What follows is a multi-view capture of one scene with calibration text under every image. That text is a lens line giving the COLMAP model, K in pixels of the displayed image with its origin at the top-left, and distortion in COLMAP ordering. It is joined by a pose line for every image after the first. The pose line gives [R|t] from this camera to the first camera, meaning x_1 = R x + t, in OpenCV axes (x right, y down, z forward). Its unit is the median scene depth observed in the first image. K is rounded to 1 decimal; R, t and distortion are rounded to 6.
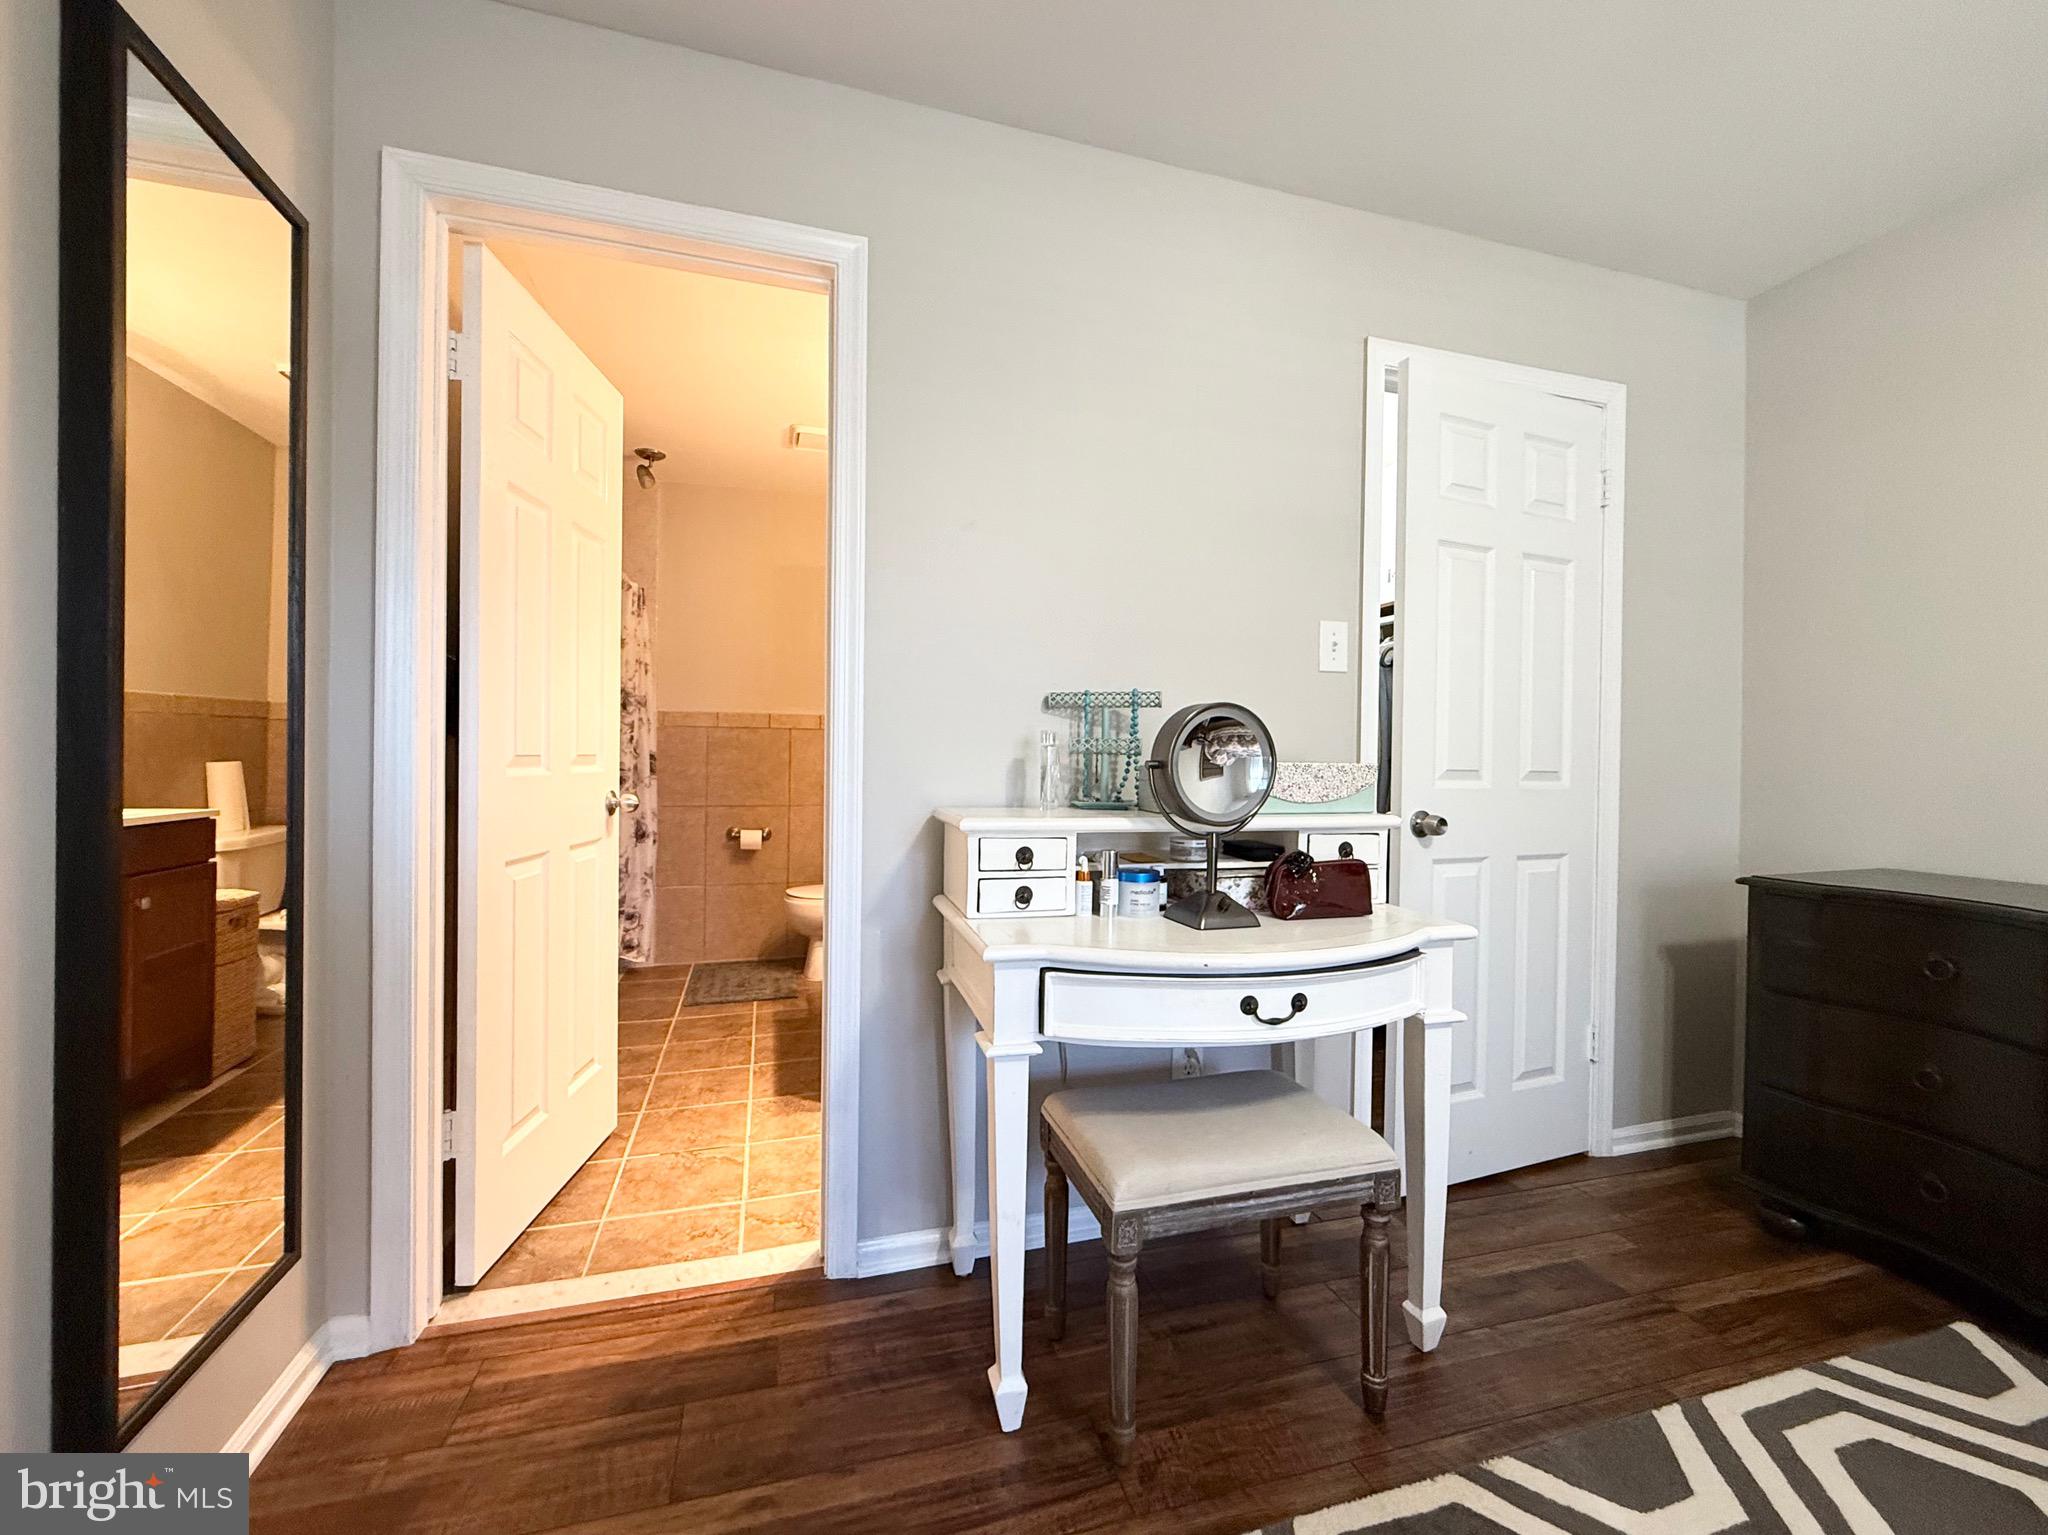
lens RADIAL K [[837.7, 0, 1042.8], [0, 837.7, 760.7], [0, 0, 1]] dist [-0.002080, 0.001575]
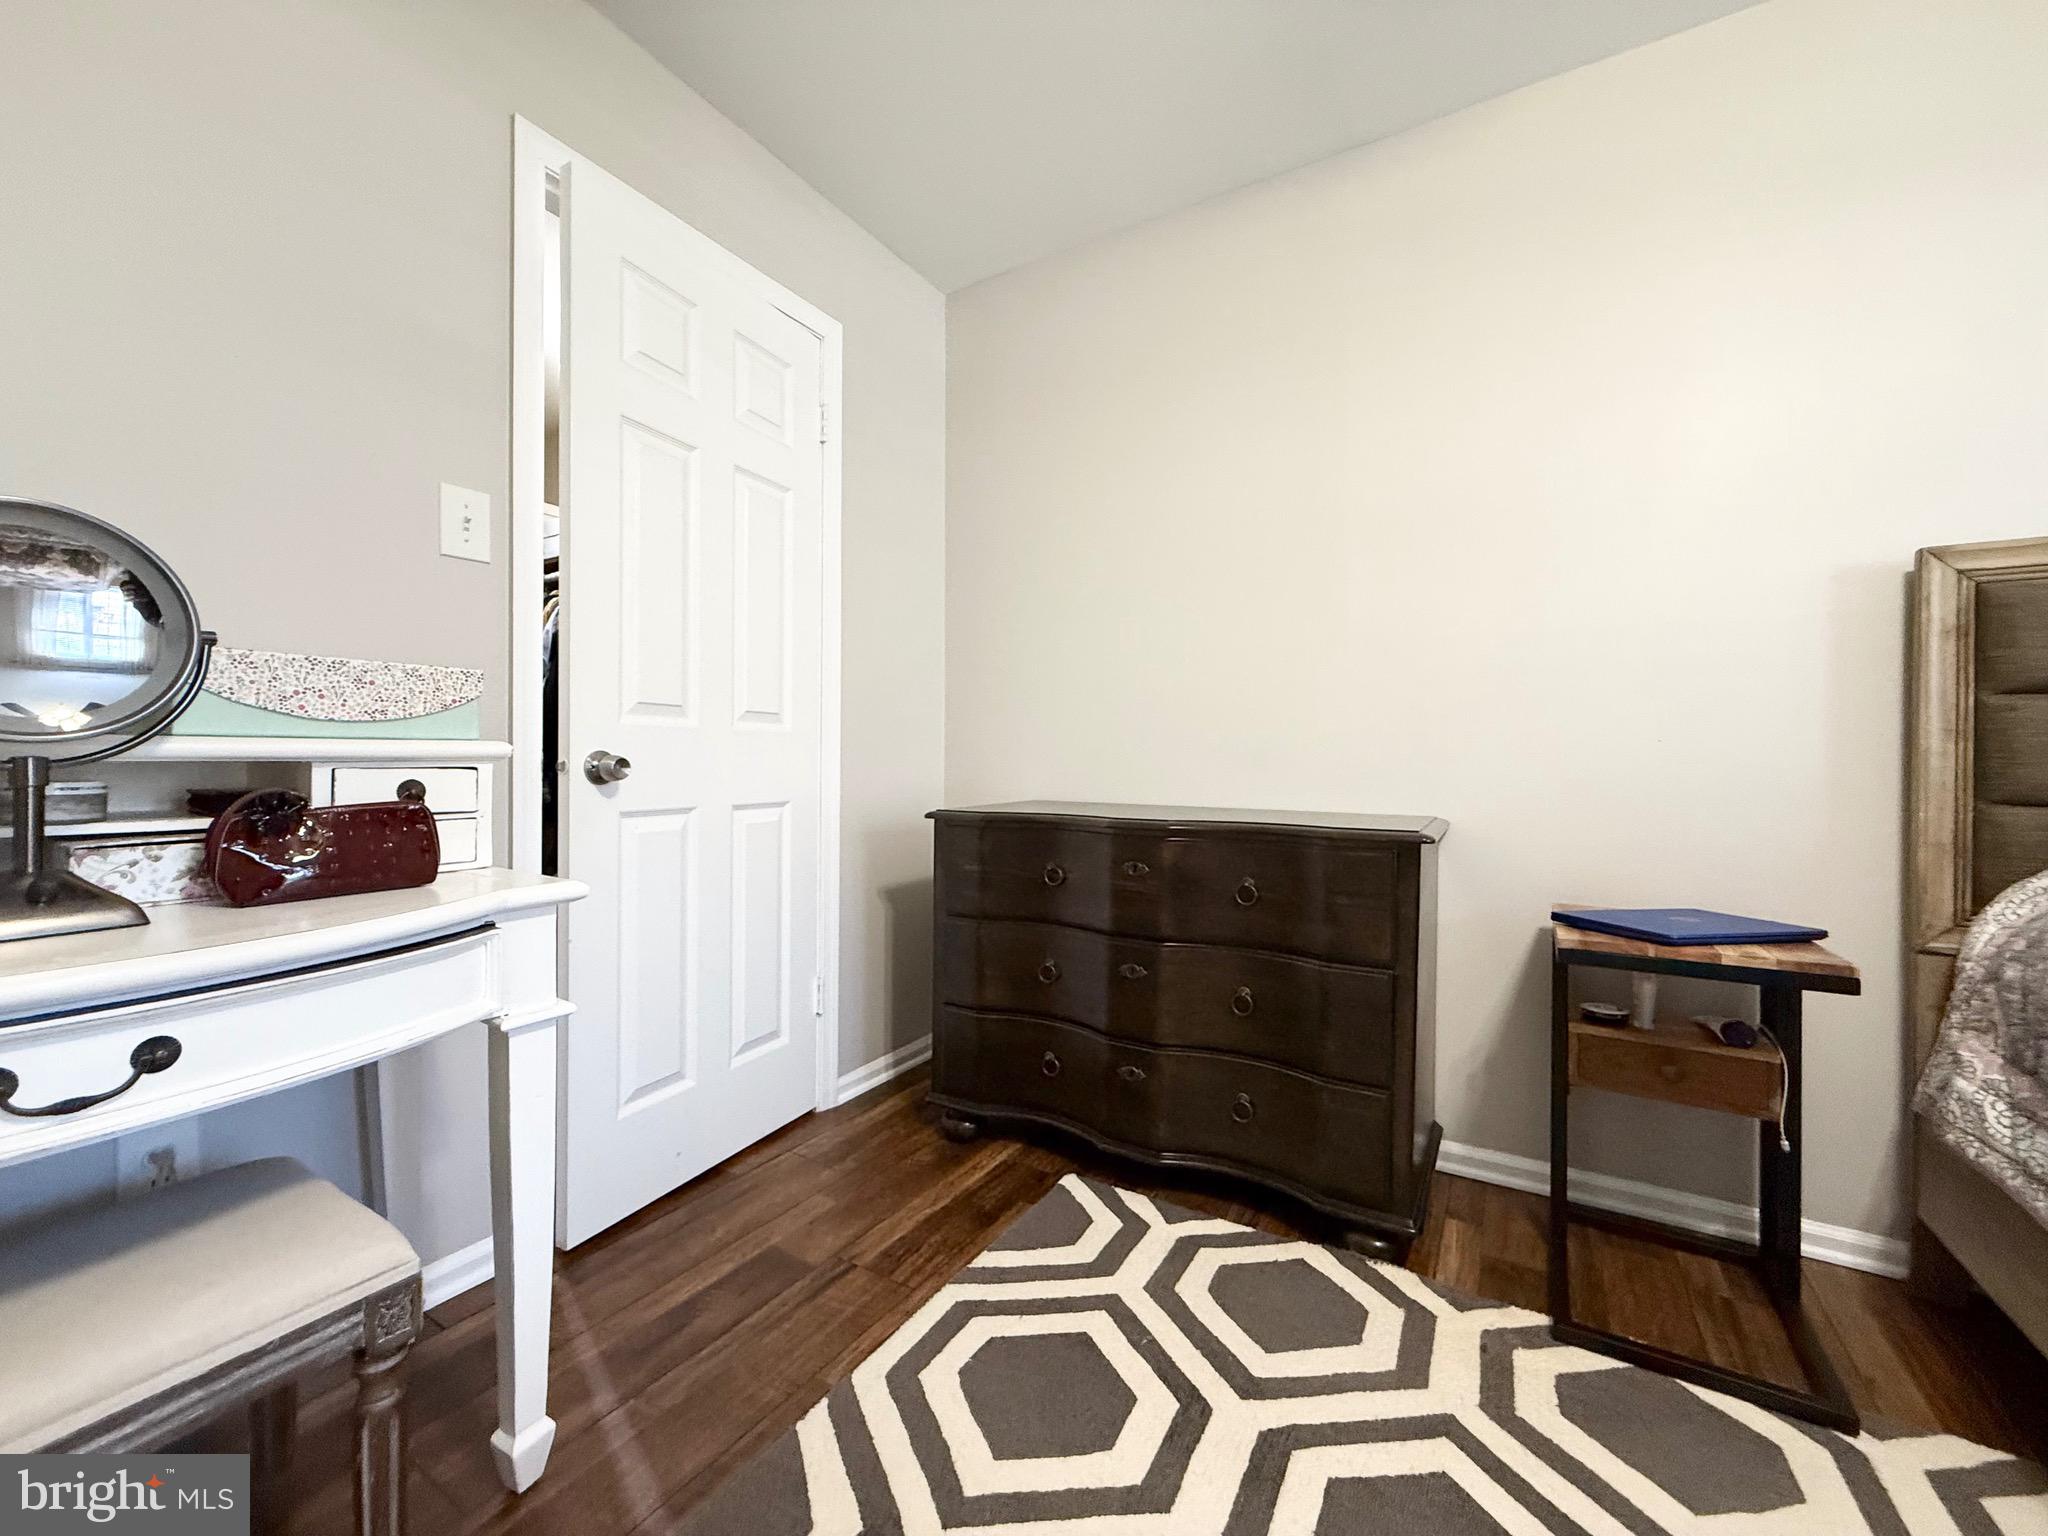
lens RADIAL K [[837.7, 0, 1030.8], [0, 837.7, 751.6], [0, 0, 1]] dist [-0.002080, 0.001575]
pose [[0.736888, -0.006934, 0.675980, 0.261885], [0.003366, 0.999973, 0.006588, 0.068550], [-0.676007, -0.002579, 0.736891, 0.167214]]
